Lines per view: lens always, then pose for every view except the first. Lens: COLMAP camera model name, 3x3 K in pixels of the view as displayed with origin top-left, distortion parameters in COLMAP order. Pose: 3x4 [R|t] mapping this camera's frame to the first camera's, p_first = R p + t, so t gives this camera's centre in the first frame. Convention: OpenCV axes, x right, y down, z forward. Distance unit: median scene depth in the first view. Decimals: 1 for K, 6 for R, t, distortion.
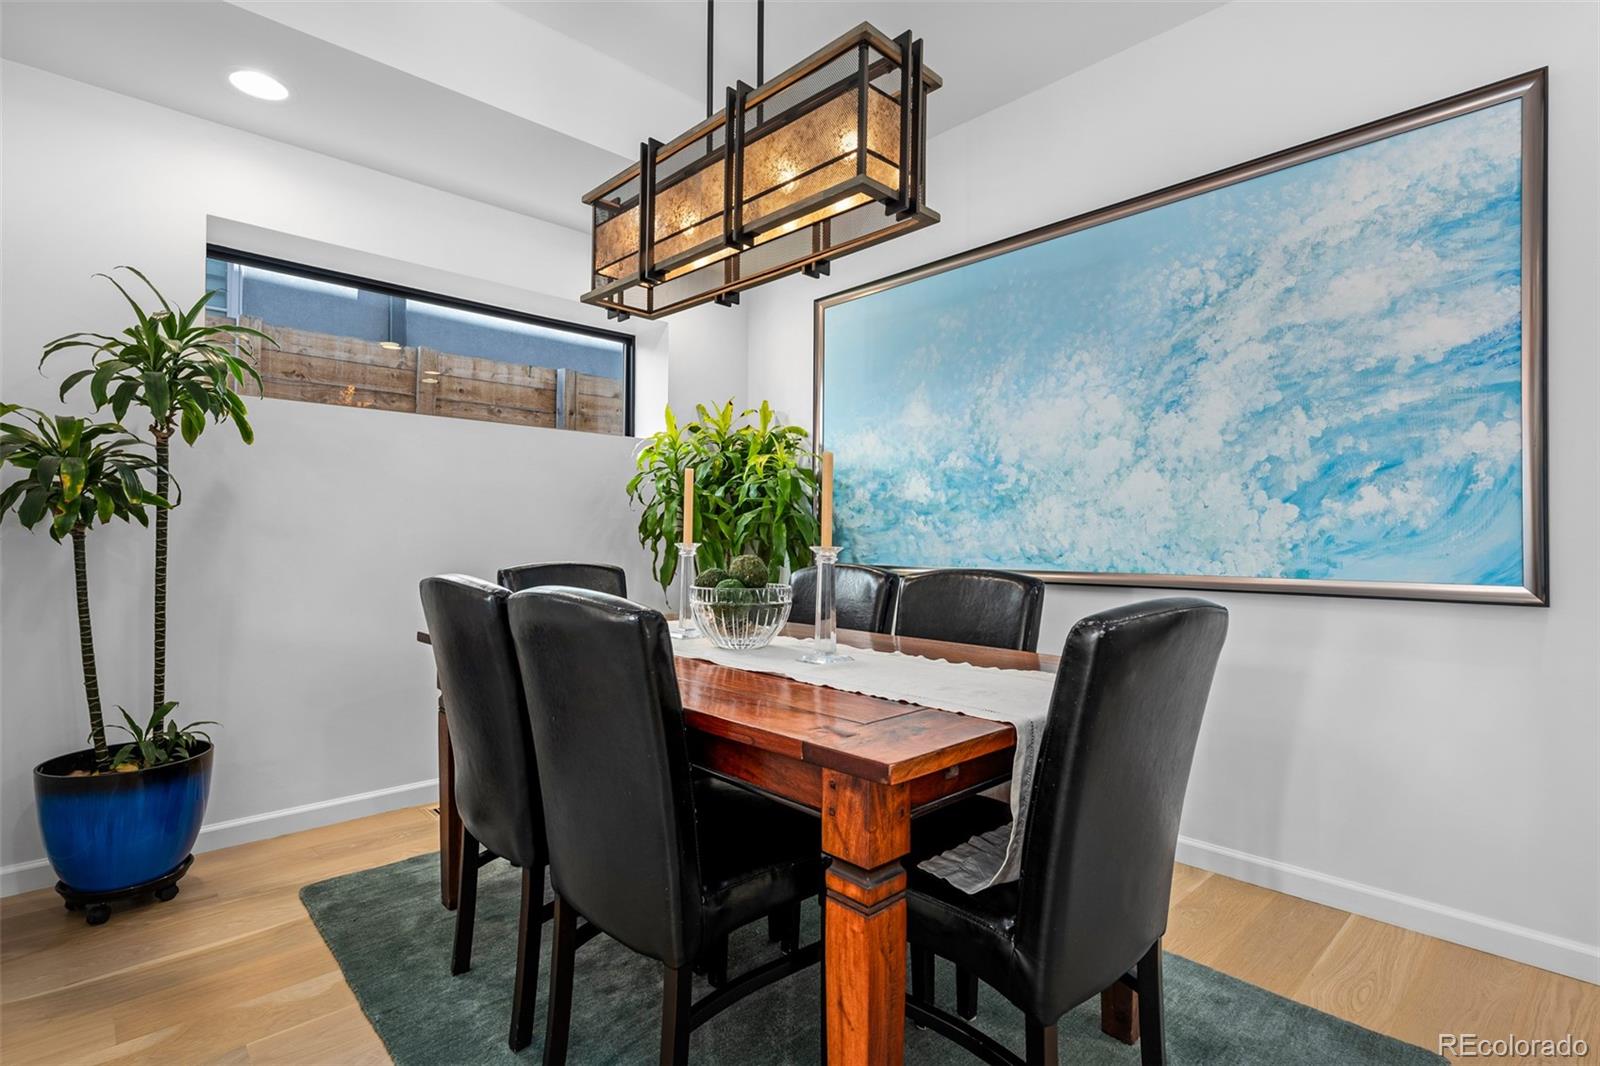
lens RADIAL K [[770.8, 0, 800.0], [0, 770.8, 533.0], [0, 0, 1]] dist [-0.002118, -0.000993]
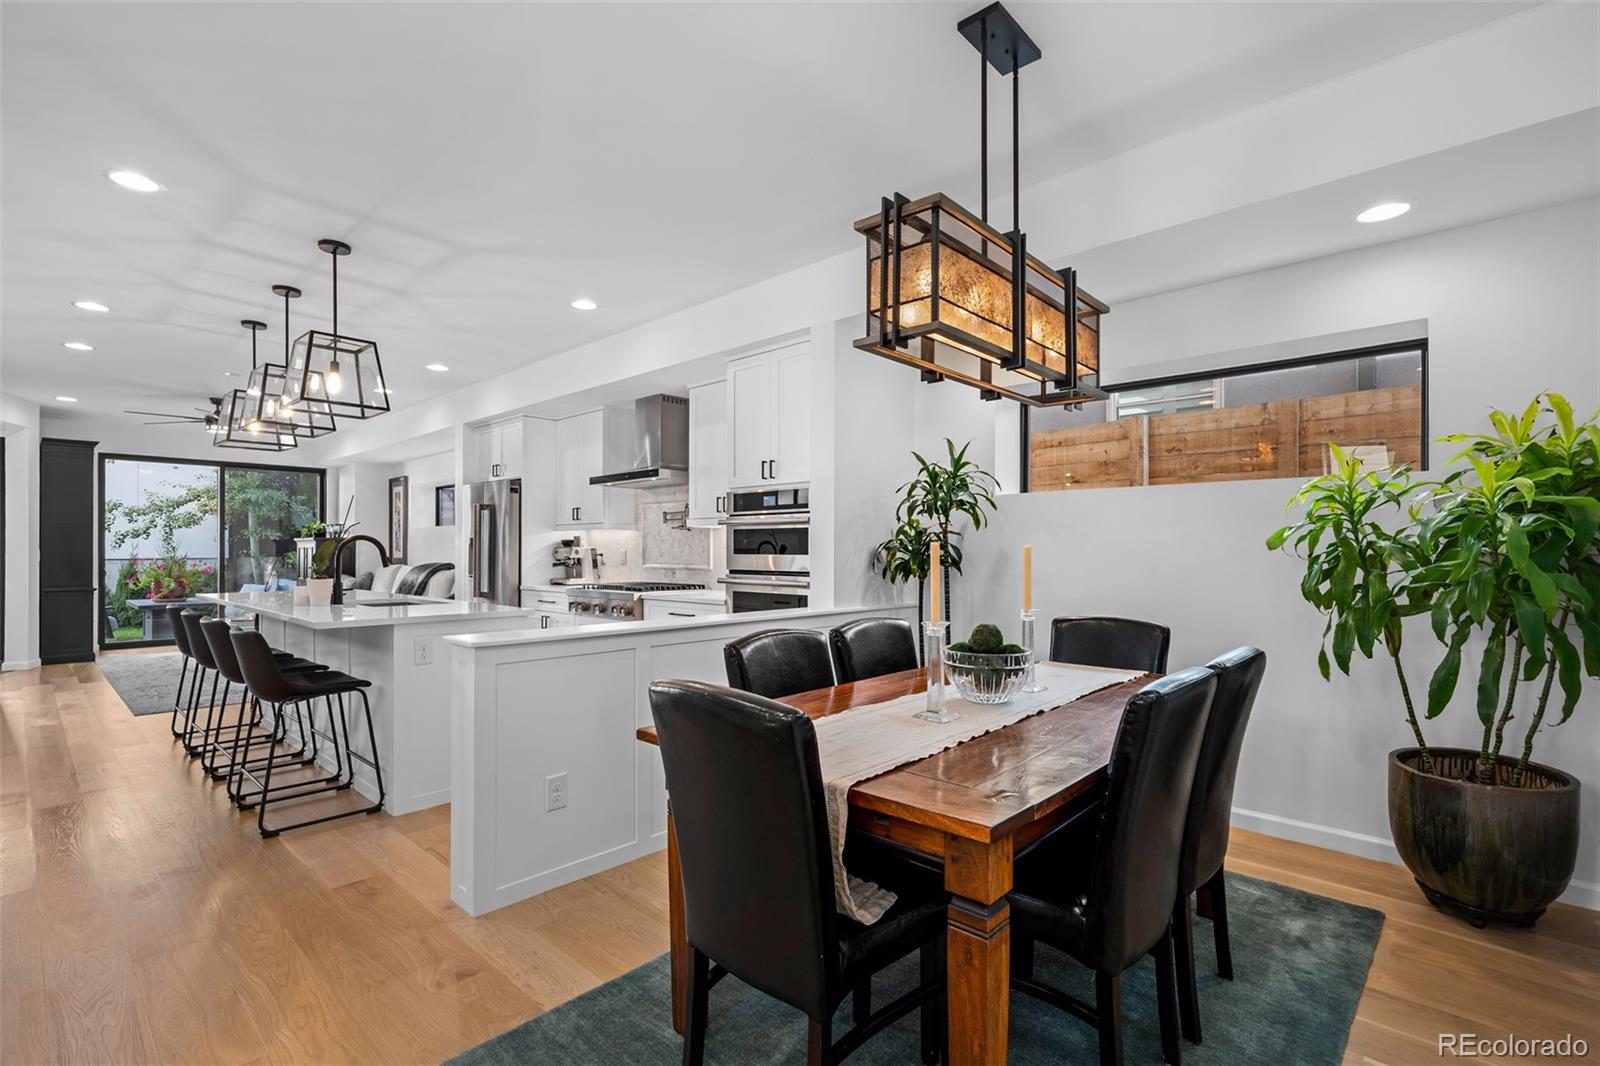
lens RADIAL K [[748.0, 0, 810.6], [0, 748.0, 541.7], [0, 0, 1]] dist [-0.001123, -0.000513]
pose [[0.066585, -0.014755, -0.997672, 0.806963], [0.009988, 0.999850, -0.014120, -0.068788], [0.997731, -0.009024, 0.066722, 0.493956]]
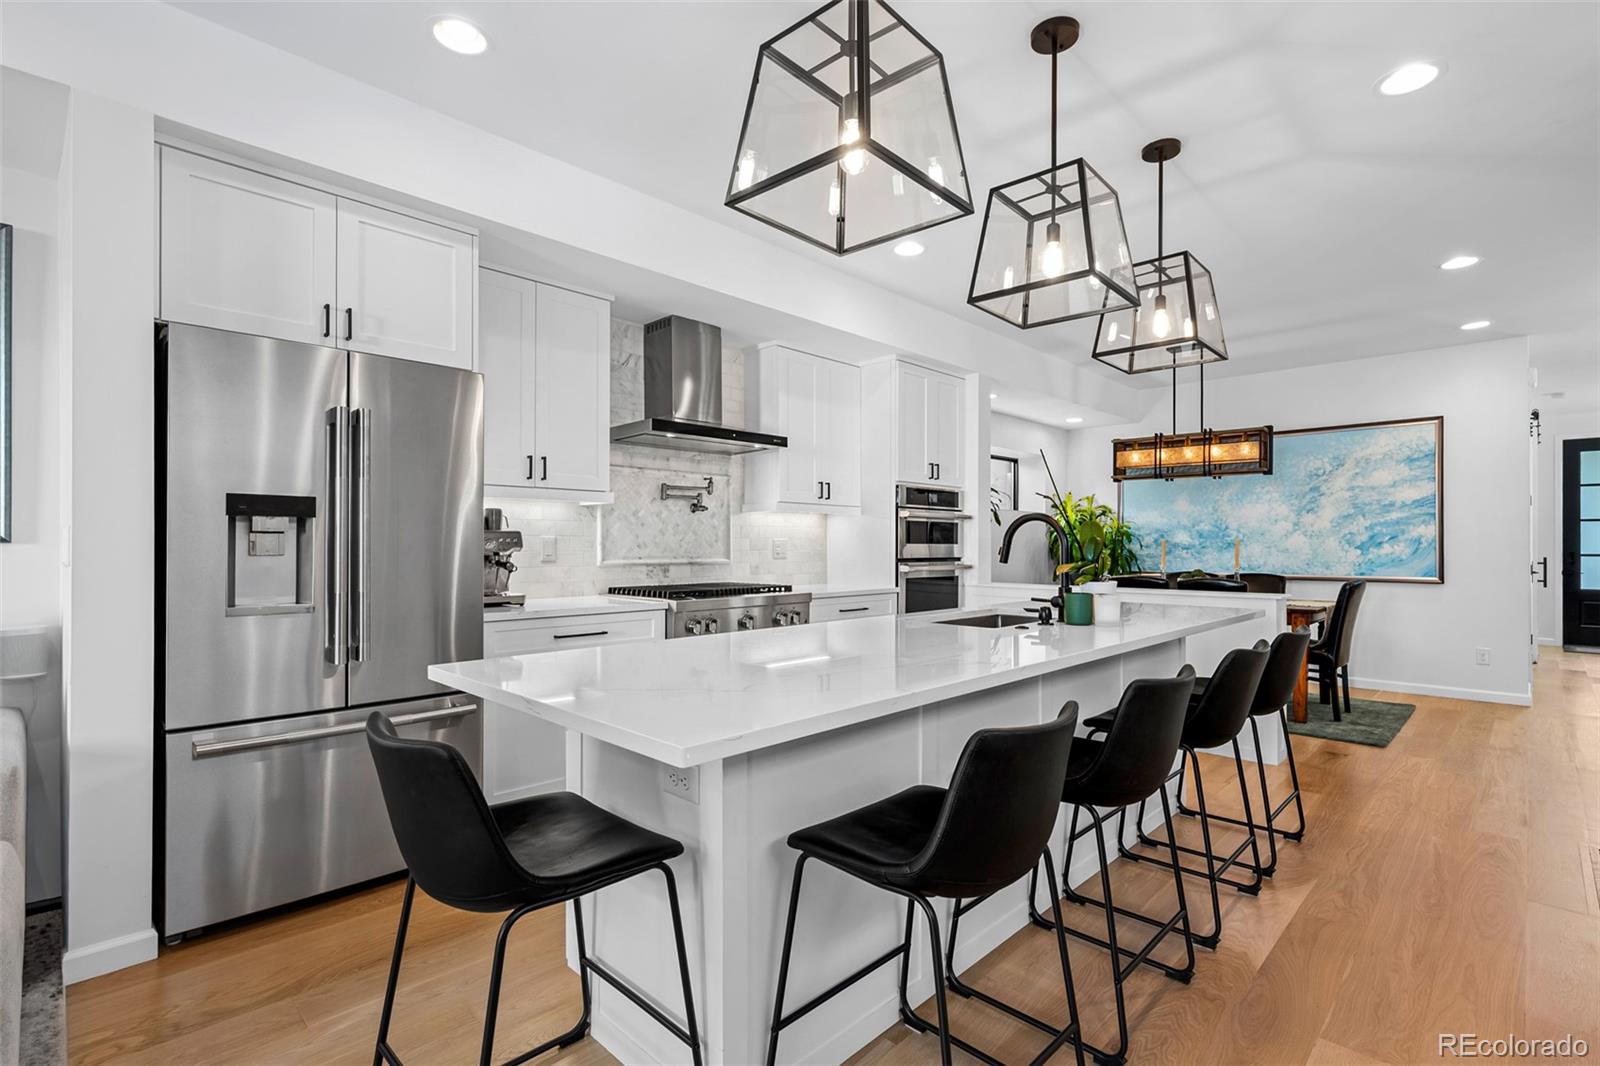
lens RADIAL K [[748.0, 0, 810.6], [0, 748.0, 541.7], [0, 0, 1]] dist [-0.001123, -0.000513]
pose [[0.999138, -0.004305, 0.041285, -1.378413], [0.004181, 0.999987, 0.003083, -0.076916], [-0.041298, -0.002908, 0.999143, -1.541270]]
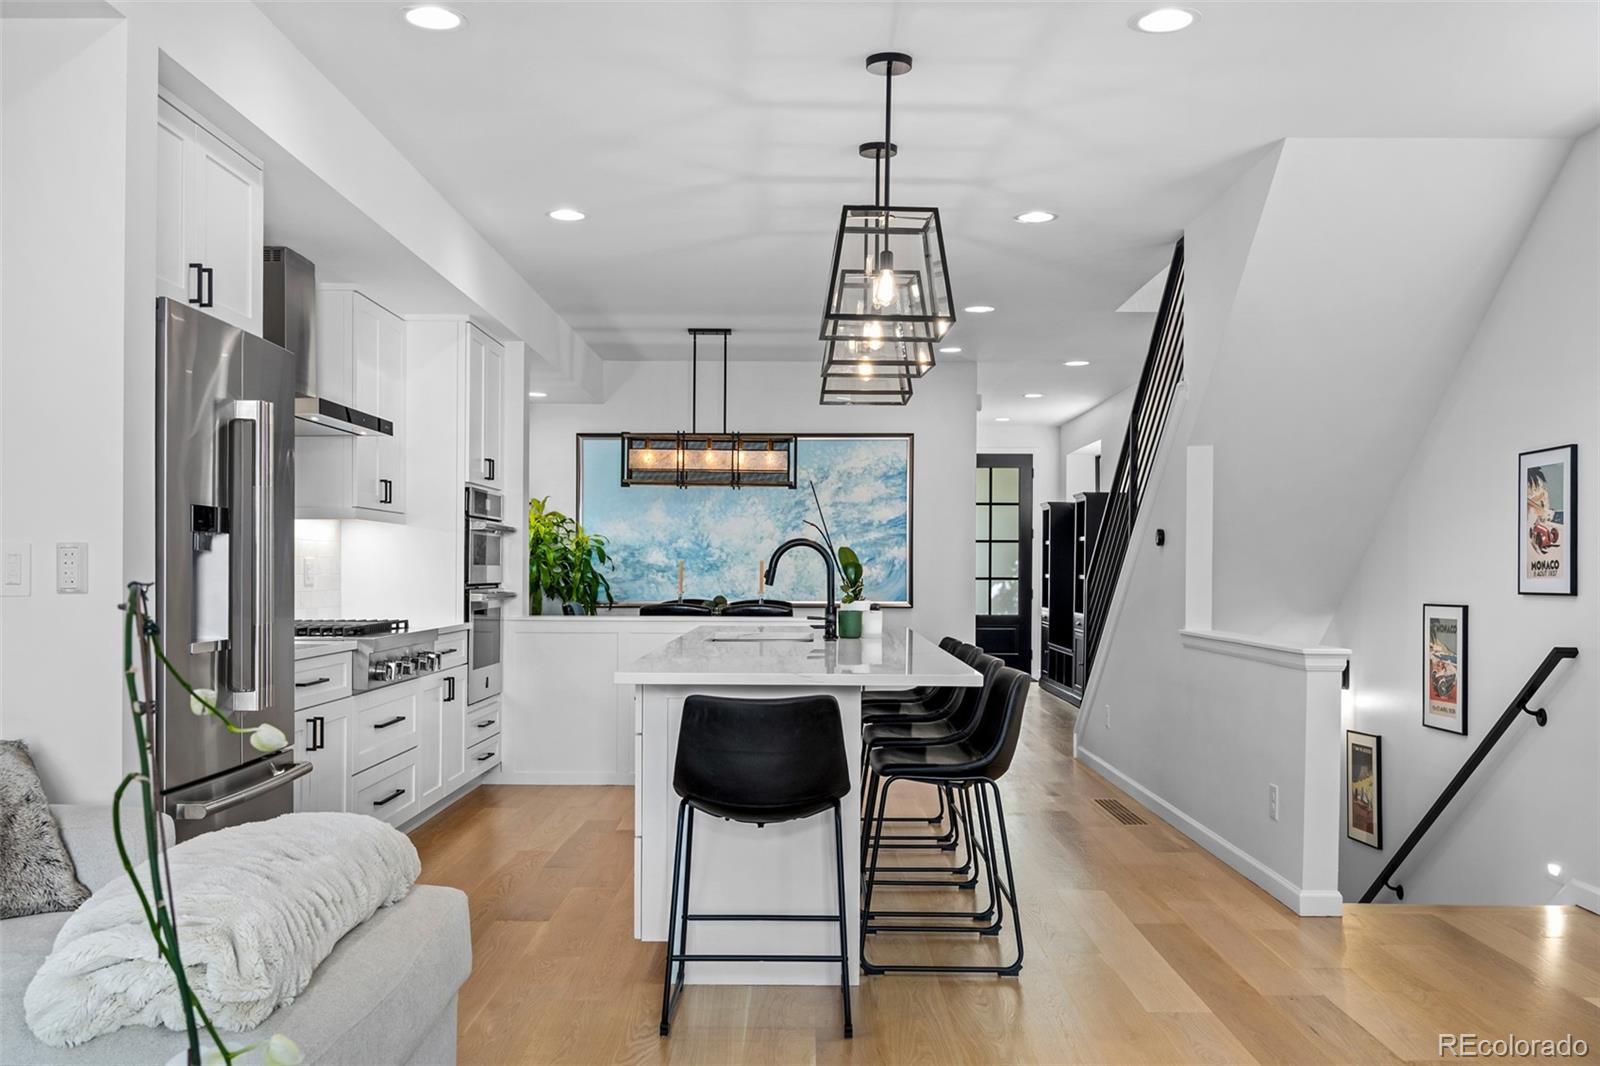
lens RADIAL K [[1438.5, 0, 800.0], [0, 1438.5, 533.0], [0, 0, 1]] dist [0.001203, -0.001753]
pose [[0.691997, 0.014801, 0.721749, -2.686967], [-0.006607, 0.999878, -0.014170, -0.091960], [-0.721870, 0.005037, 0.692010, -2.043649]]
